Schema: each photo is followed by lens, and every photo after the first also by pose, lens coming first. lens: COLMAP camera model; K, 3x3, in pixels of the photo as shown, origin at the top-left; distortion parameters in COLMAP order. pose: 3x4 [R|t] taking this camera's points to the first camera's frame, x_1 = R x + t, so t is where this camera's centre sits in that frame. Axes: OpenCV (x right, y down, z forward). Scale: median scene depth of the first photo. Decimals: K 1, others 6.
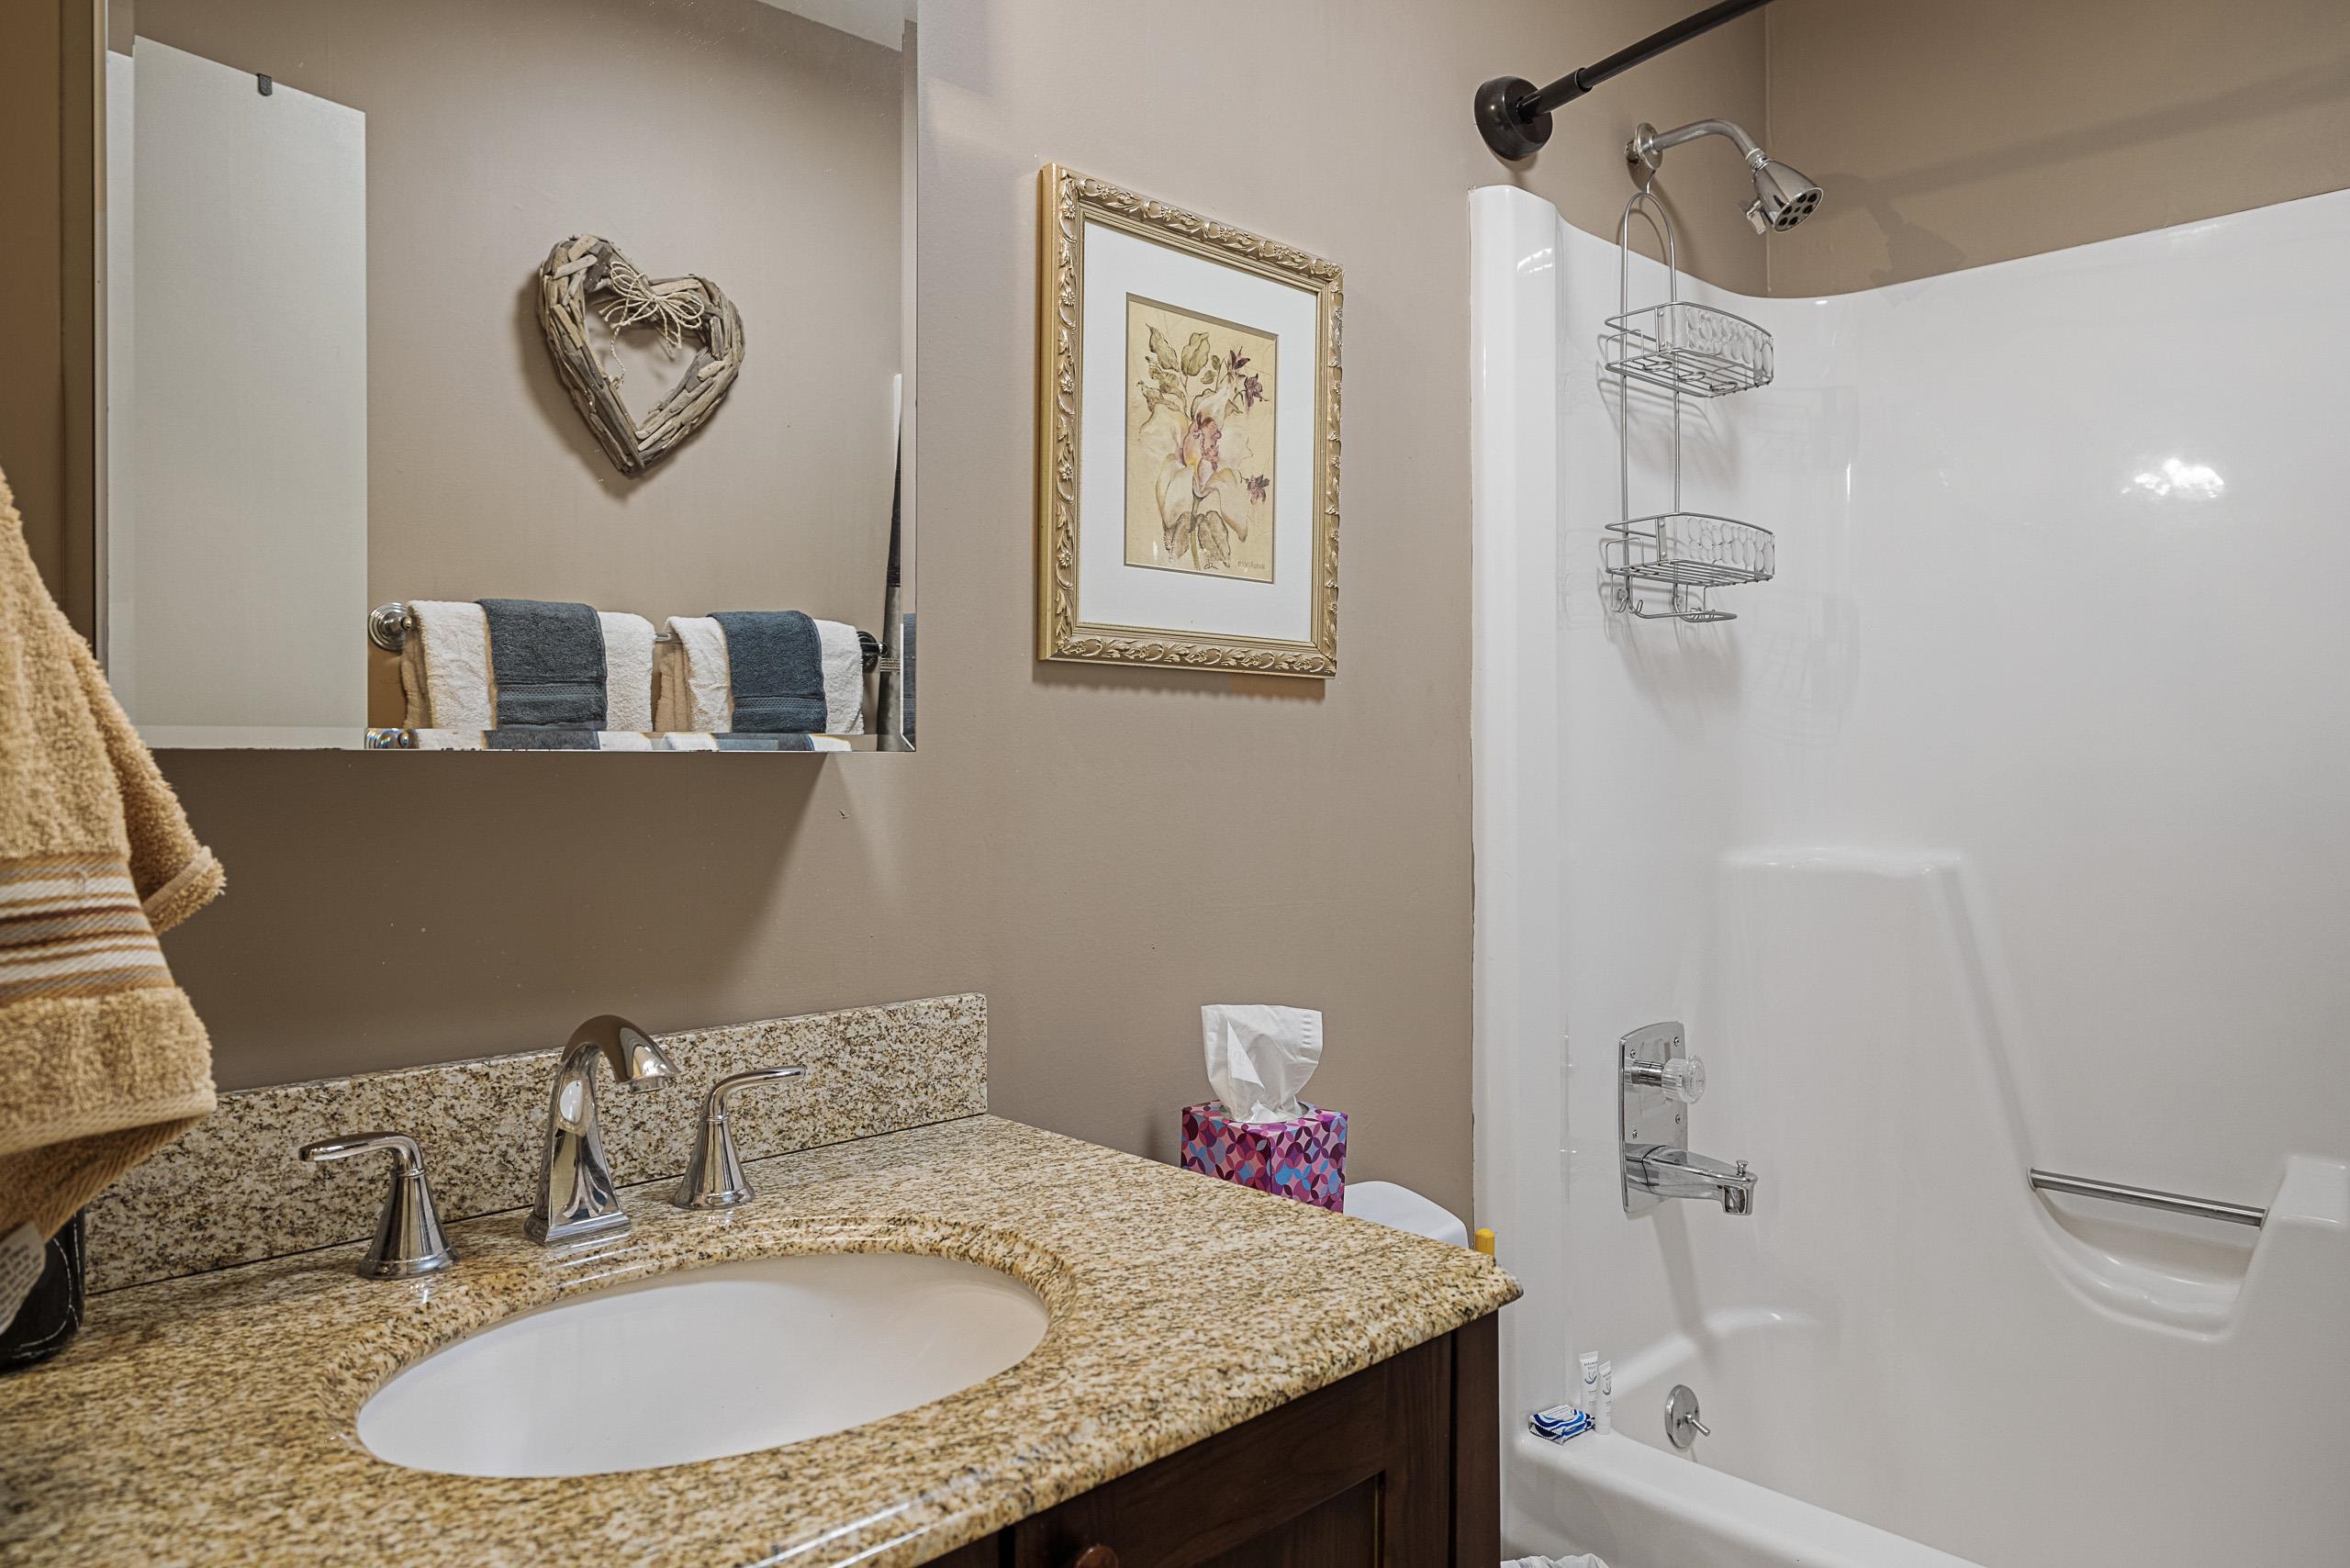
lens RADIAL K [[1525.4, 0, 1175.0], [0, 1525.4, 784.0], [0, 0, 1]] dist [0.002431, -0.001466]
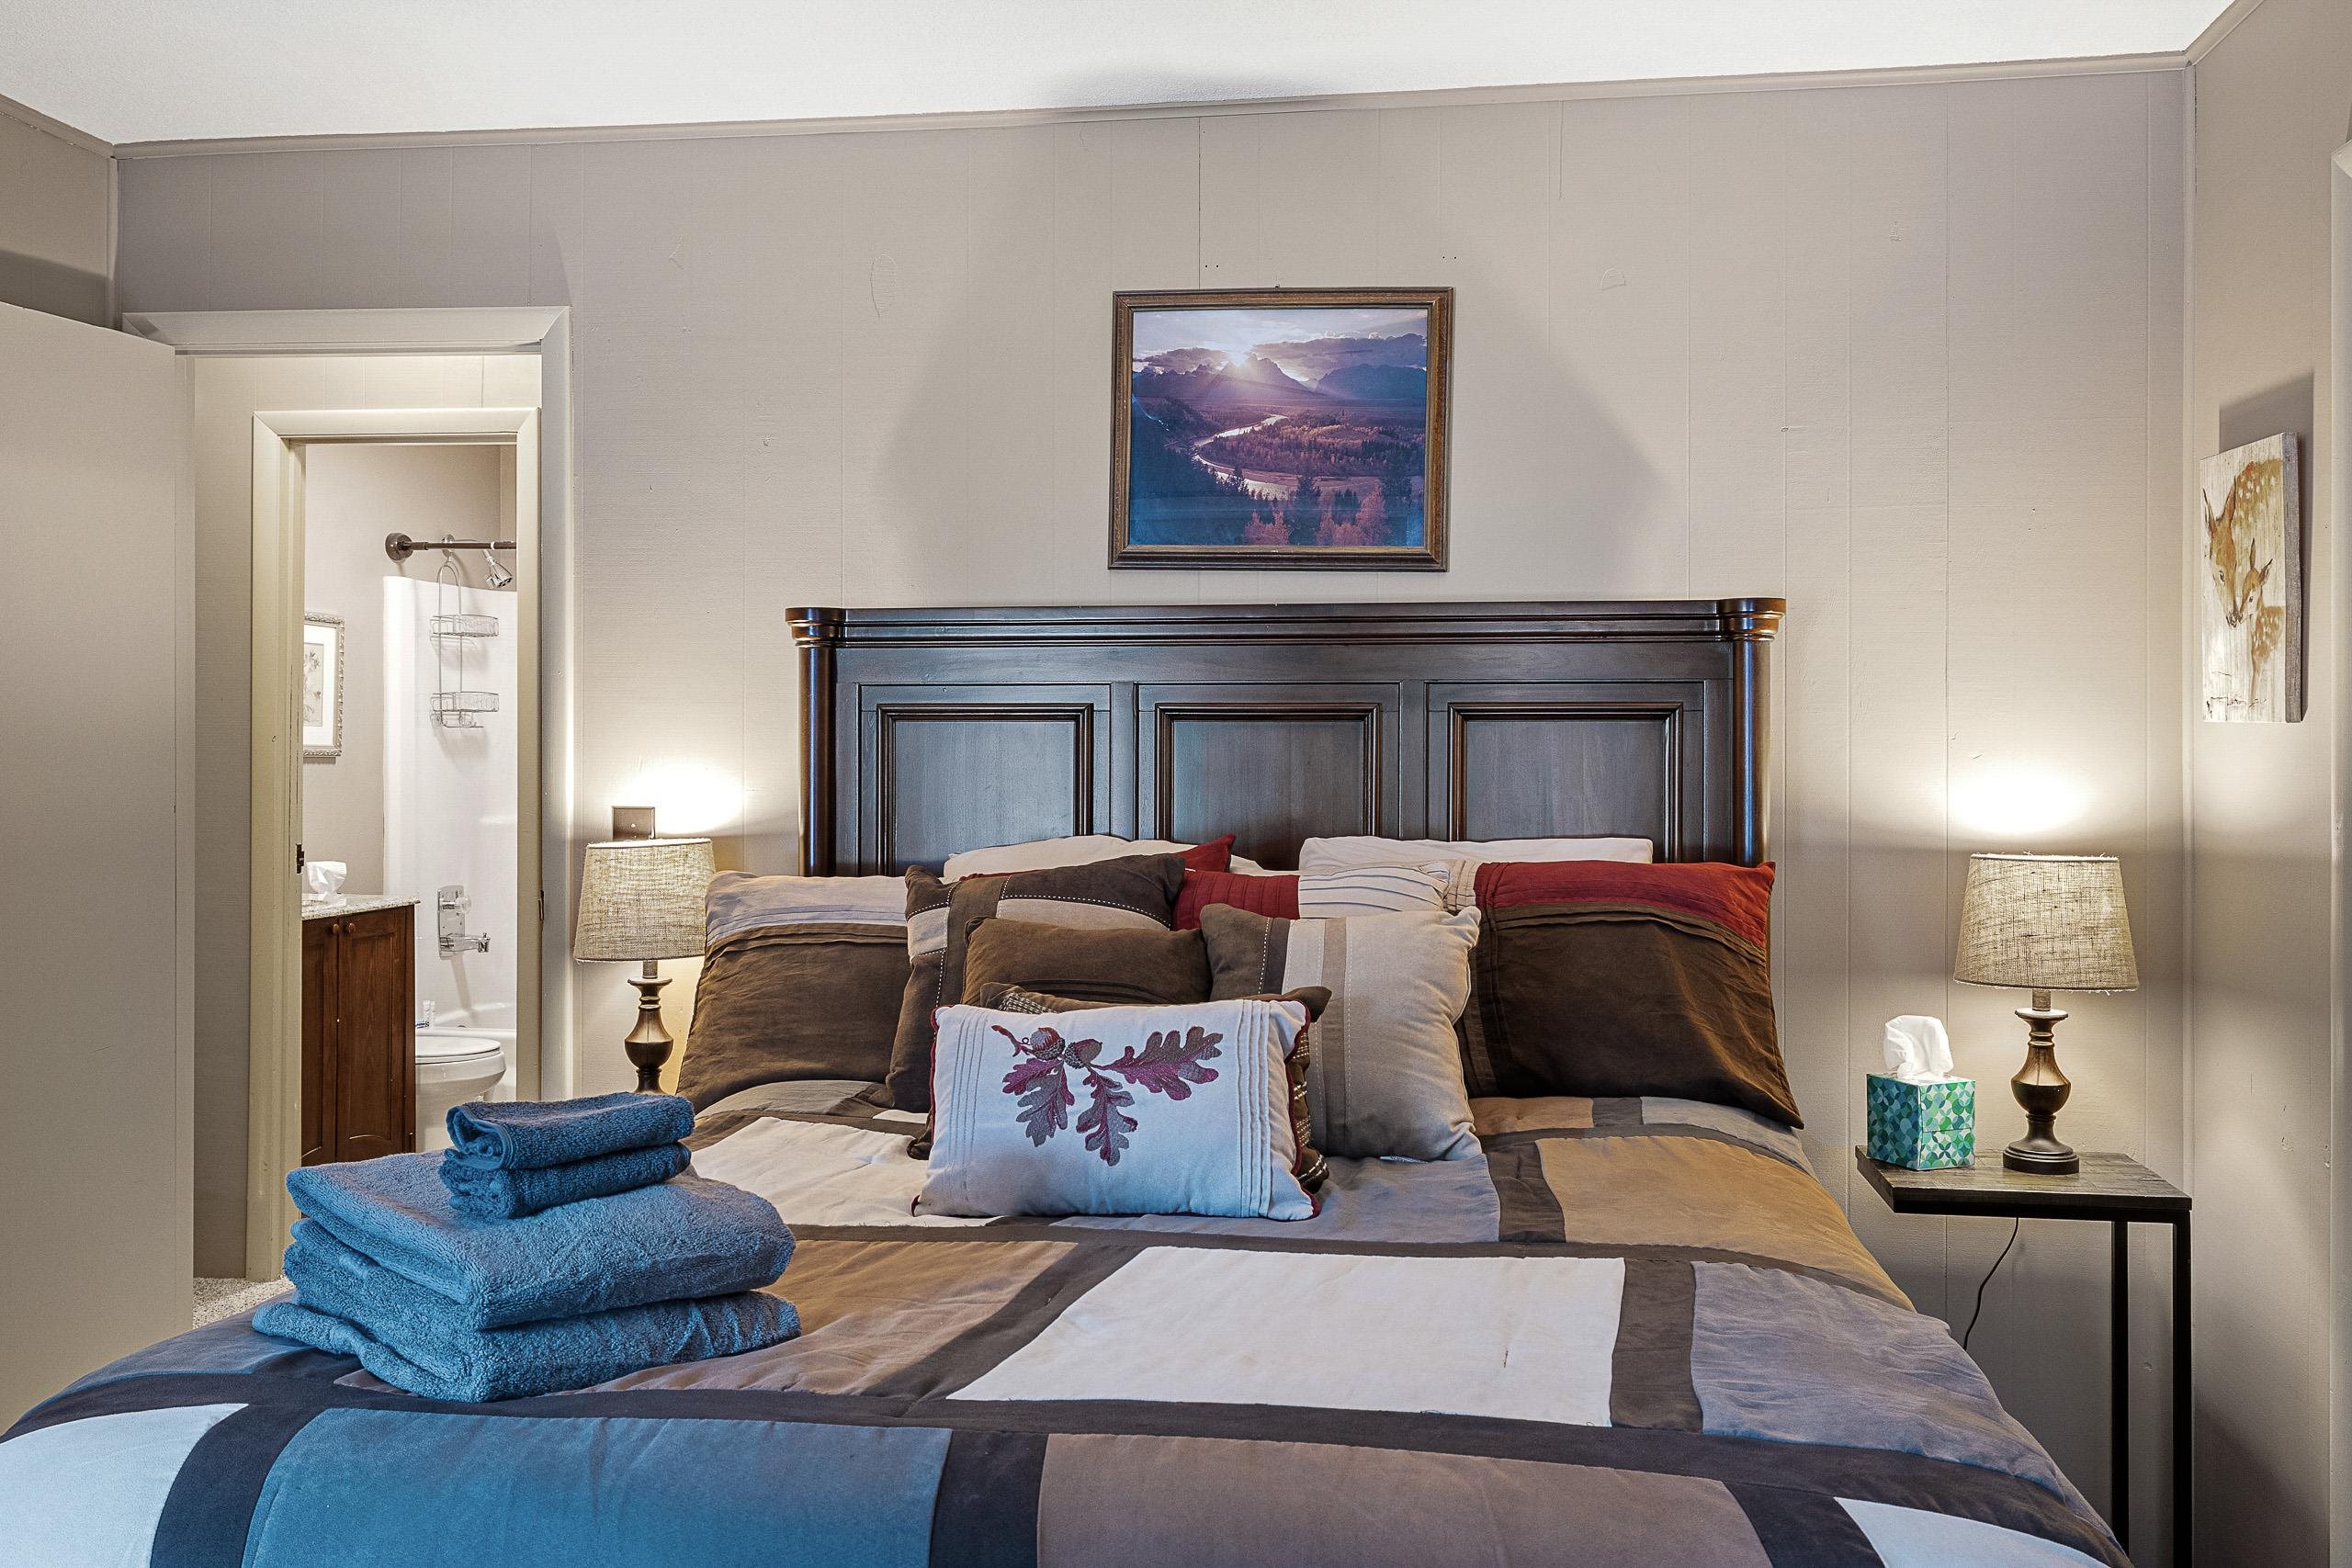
lens RADIAL K [[1951.0, 0, 1177.4], [0, 1951.0, 772.5], [0, 0, 1]] dist [-0.003041, 0.001964]
pose [[0.793982, 0.002552, 0.607936, -1.093190], [-0.000129, 0.999992, -0.004029, -0.028470], [-0.607942, 0.003120, 0.793976, -3.605766]]
